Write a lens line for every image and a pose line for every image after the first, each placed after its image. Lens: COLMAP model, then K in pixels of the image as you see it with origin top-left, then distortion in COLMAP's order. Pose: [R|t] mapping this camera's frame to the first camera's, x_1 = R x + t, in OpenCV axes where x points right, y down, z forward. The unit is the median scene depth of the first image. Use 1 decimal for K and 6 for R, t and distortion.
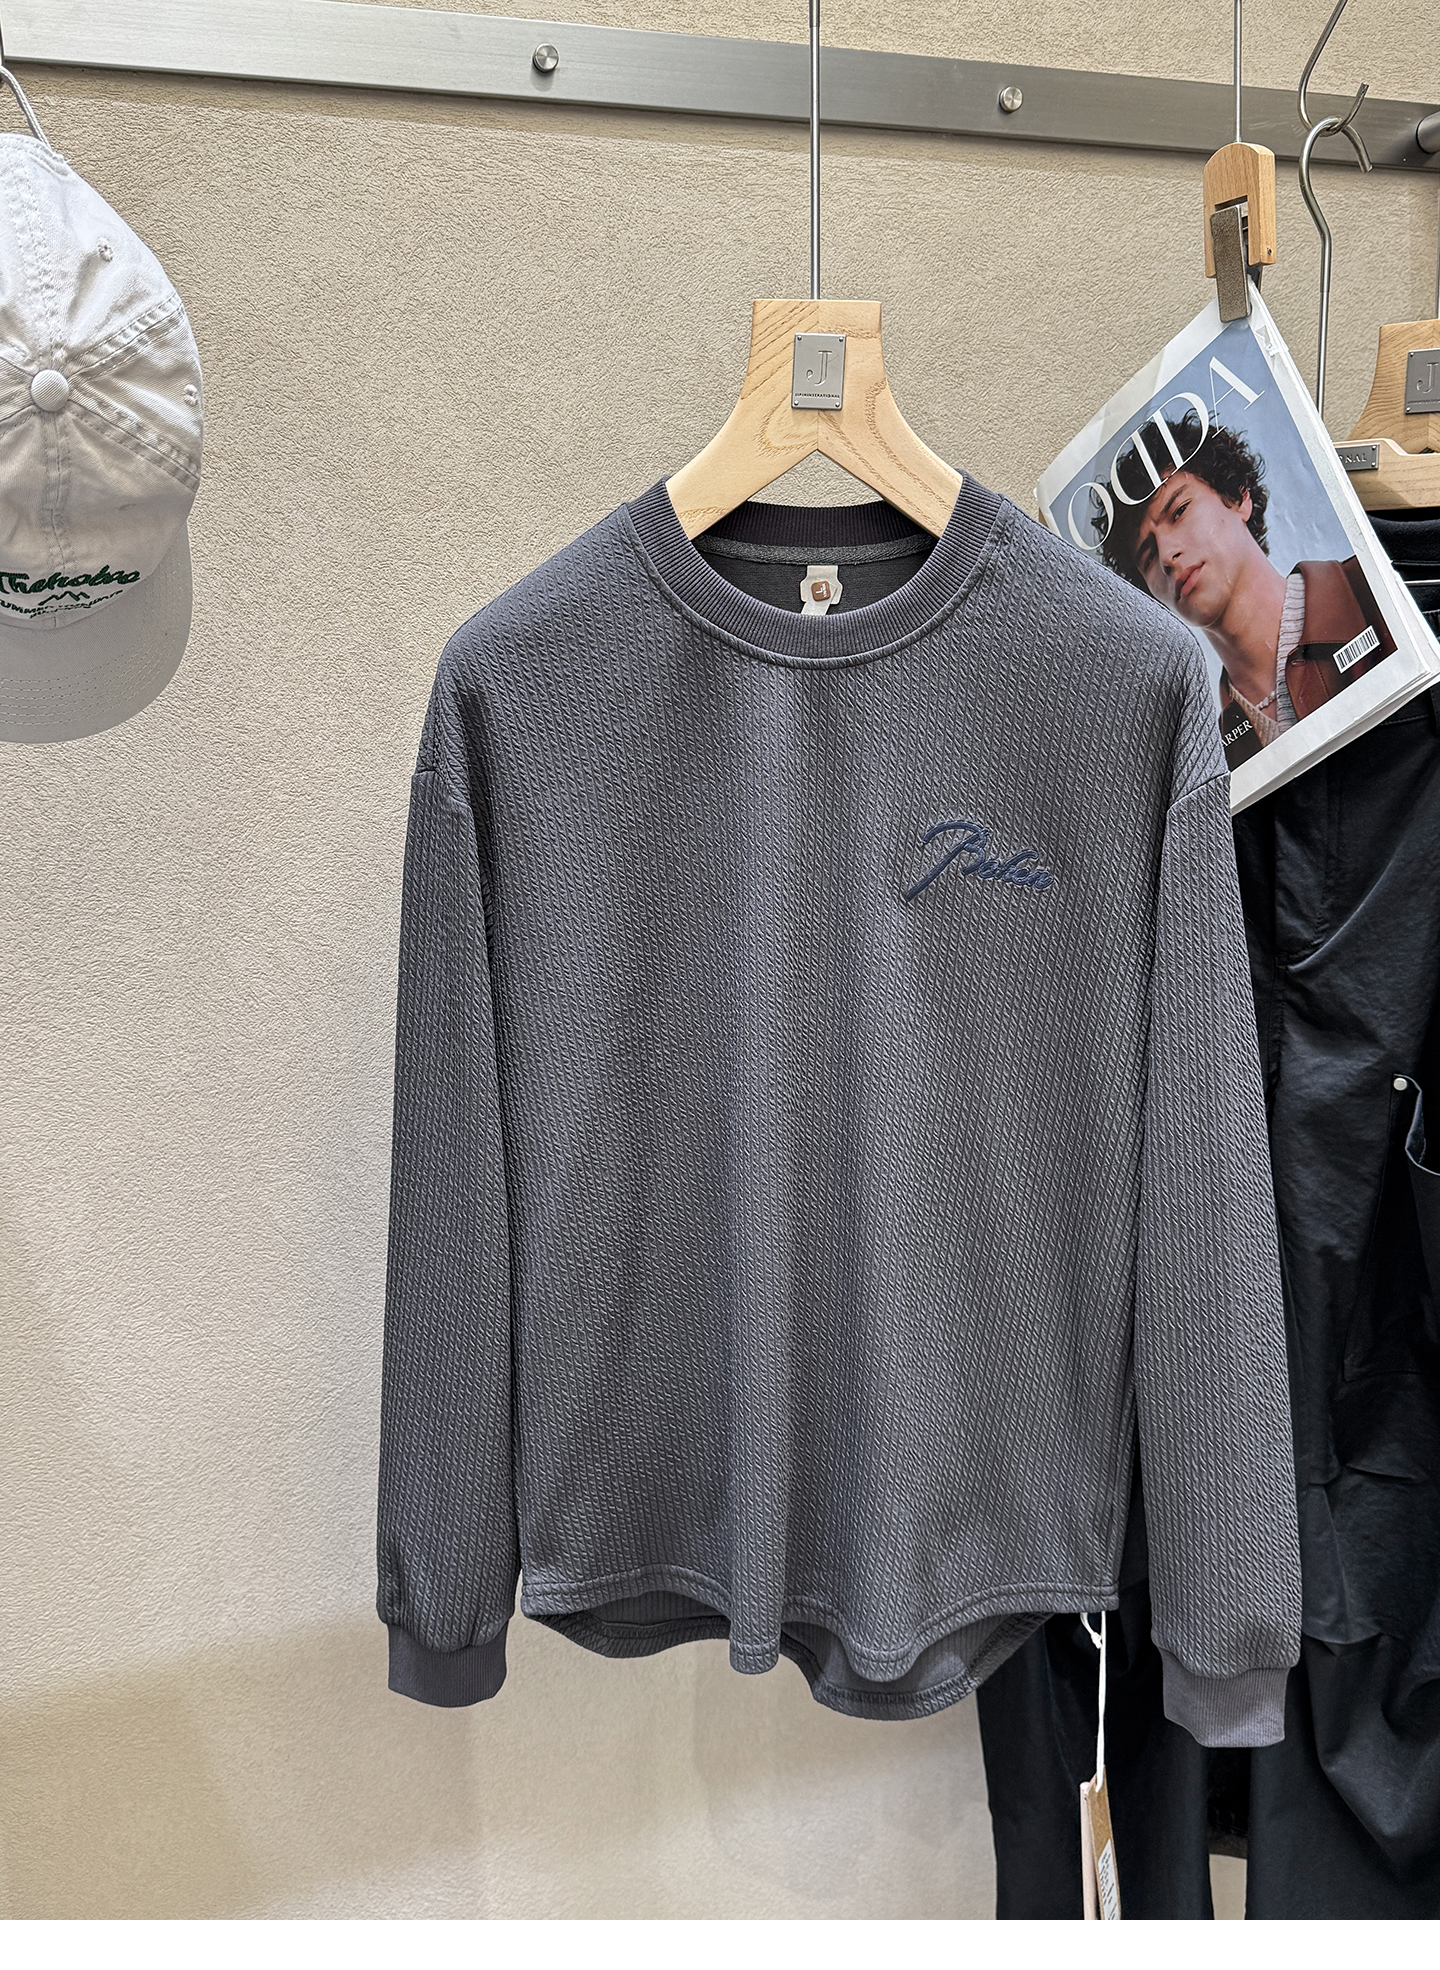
lens RADIAL K [[1786.9, 0, 755.0], [0, 1786.9, 1036.4], [0, 0, 1]] dist [-0.011957, 0.000000]
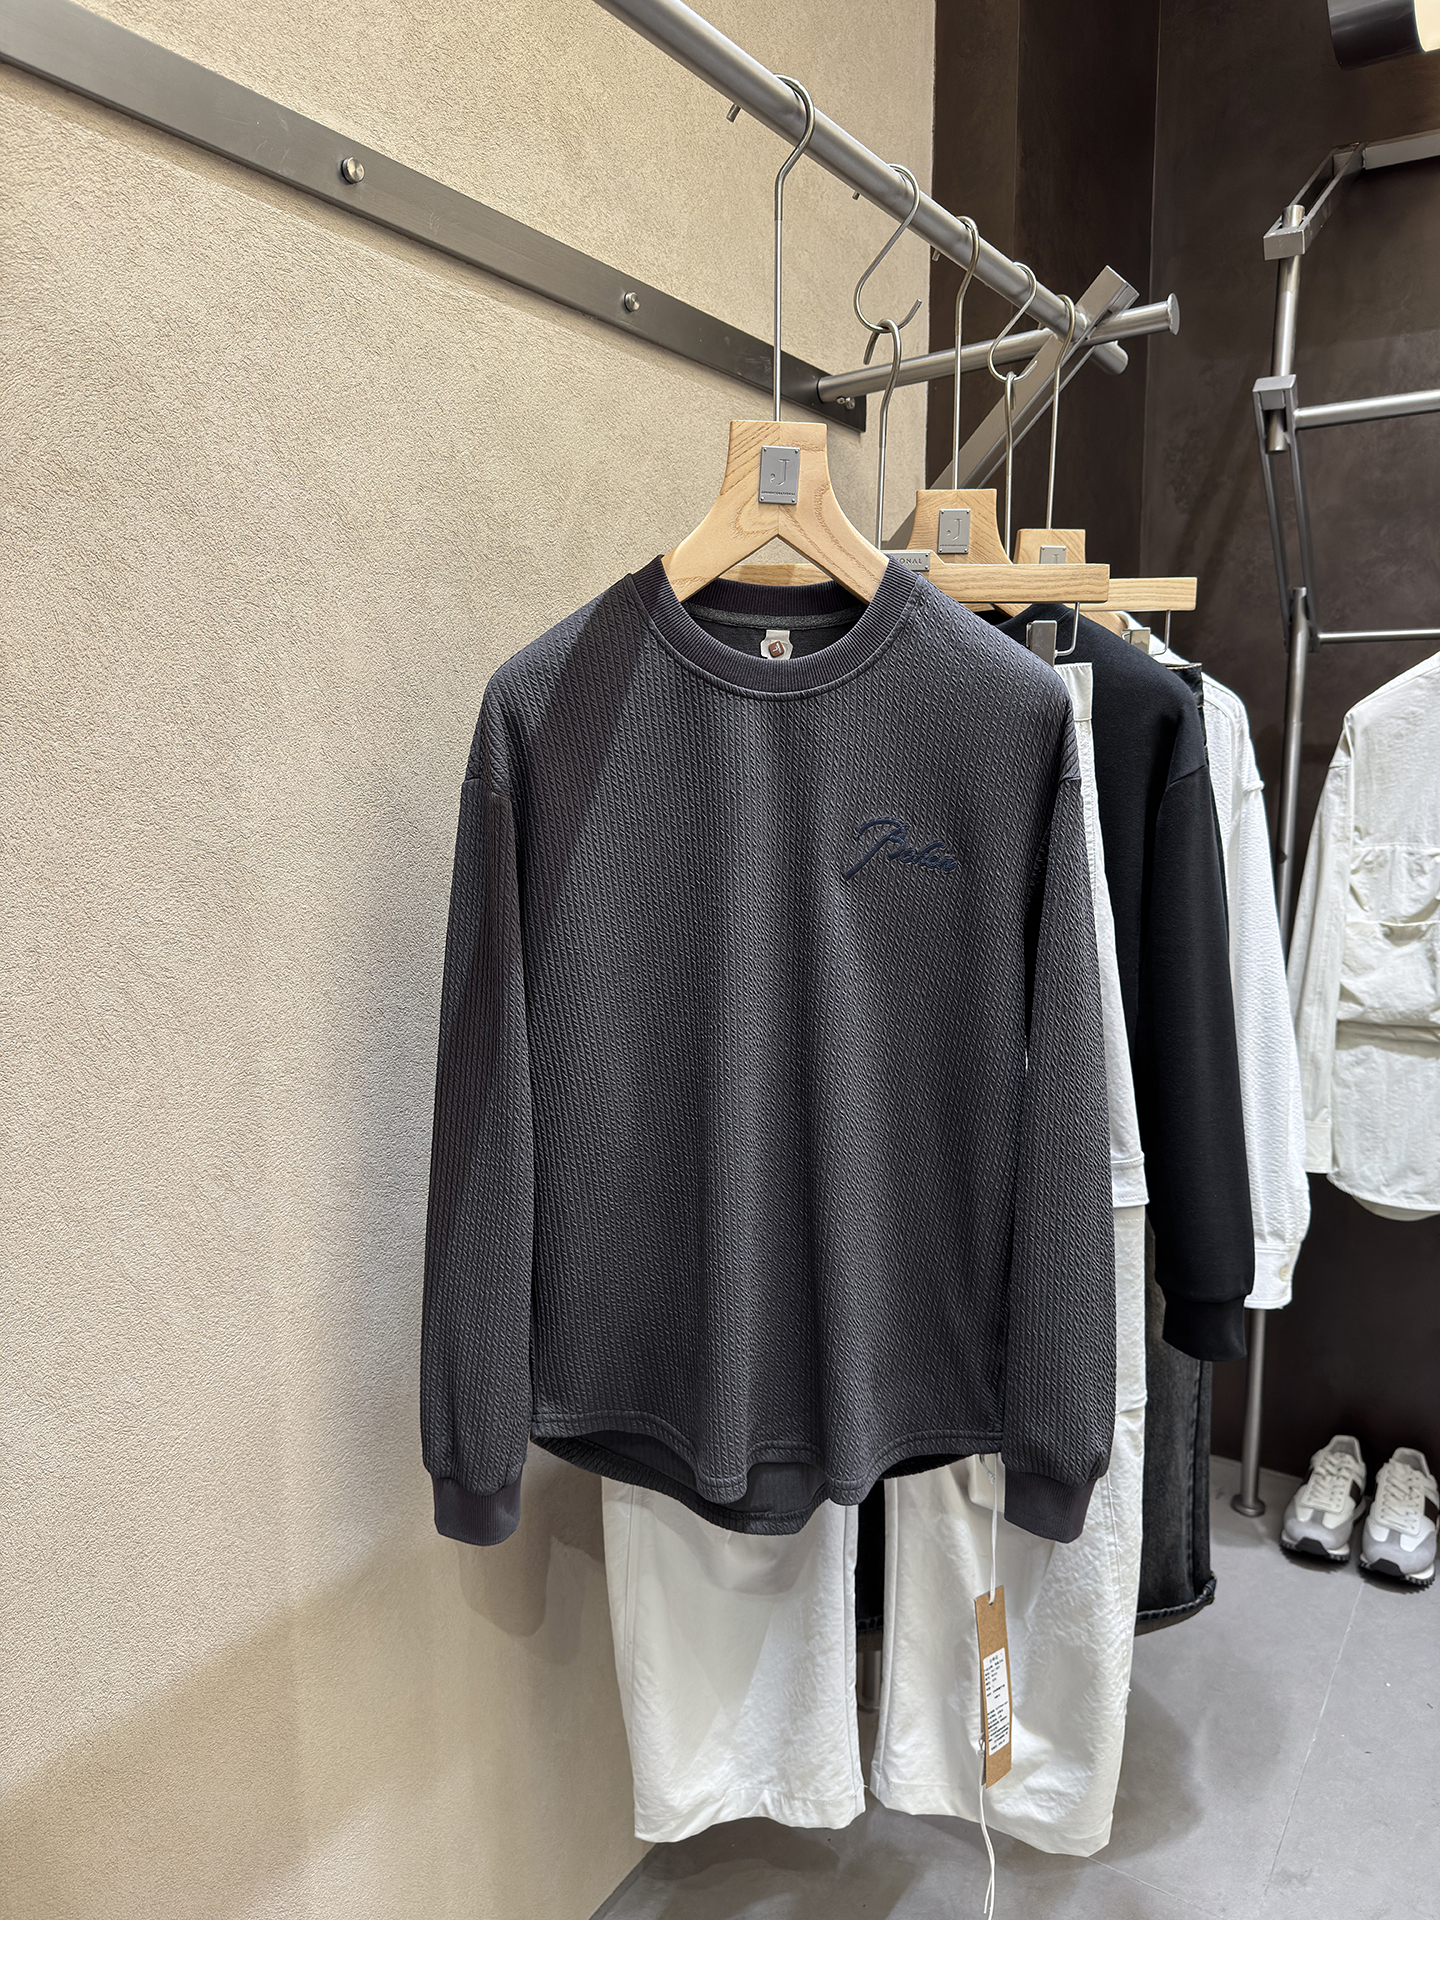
lens RADIAL K [[1389.6, 0, 715.3], [0, 1389.6, 980.1], [0, 0, 1]] dist [-0.020965, 0.004936]
pose [[0.786066, -0.070881, 0.614065, -0.496526], [0.118990, 0.992176, -0.037794, 0.016082], [-0.606582, 0.102776, 0.788350, 0.222389]]
